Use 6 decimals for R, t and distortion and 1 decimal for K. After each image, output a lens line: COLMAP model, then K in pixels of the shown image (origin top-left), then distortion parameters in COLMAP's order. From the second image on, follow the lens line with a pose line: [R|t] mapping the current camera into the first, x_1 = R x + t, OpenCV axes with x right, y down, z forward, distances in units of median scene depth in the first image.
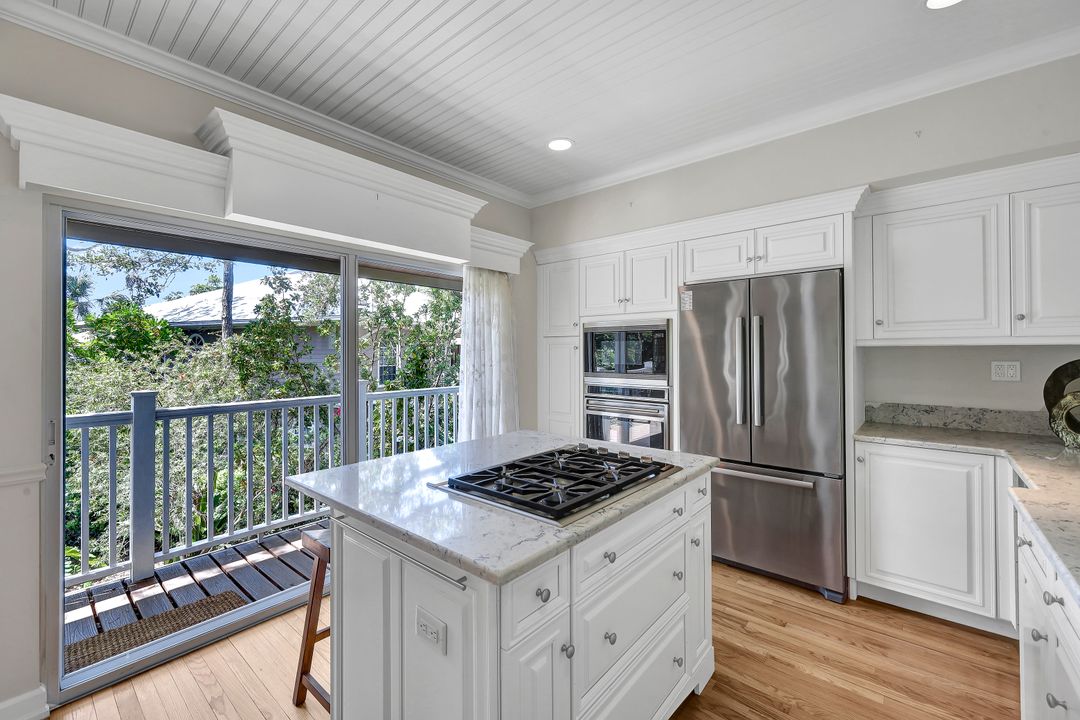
lens RADIAL K [[441.4, 0, 539.6], [0, 441.4, 353.1], [0, 0, 1]] dist [0.002155, 0.000485]
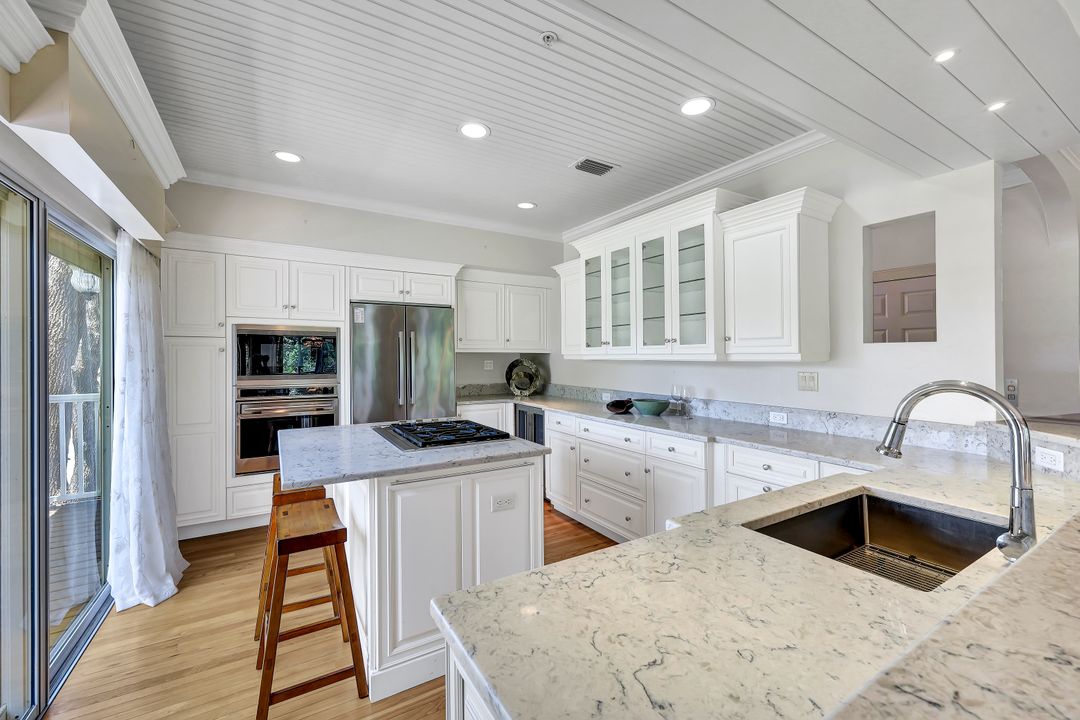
lens RADIAL K [[441.4, 0, 541.7], [0, 441.4, 357.7], [0, 0, 1]] dist [0.002155, 0.000485]
pose [[0.322591, 0.000071, 0.946539, -0.670257], [-0.001601, 0.999999, 0.000471, 0.003594], [-0.946537, -0.001667, 0.322590, 0.081839]]
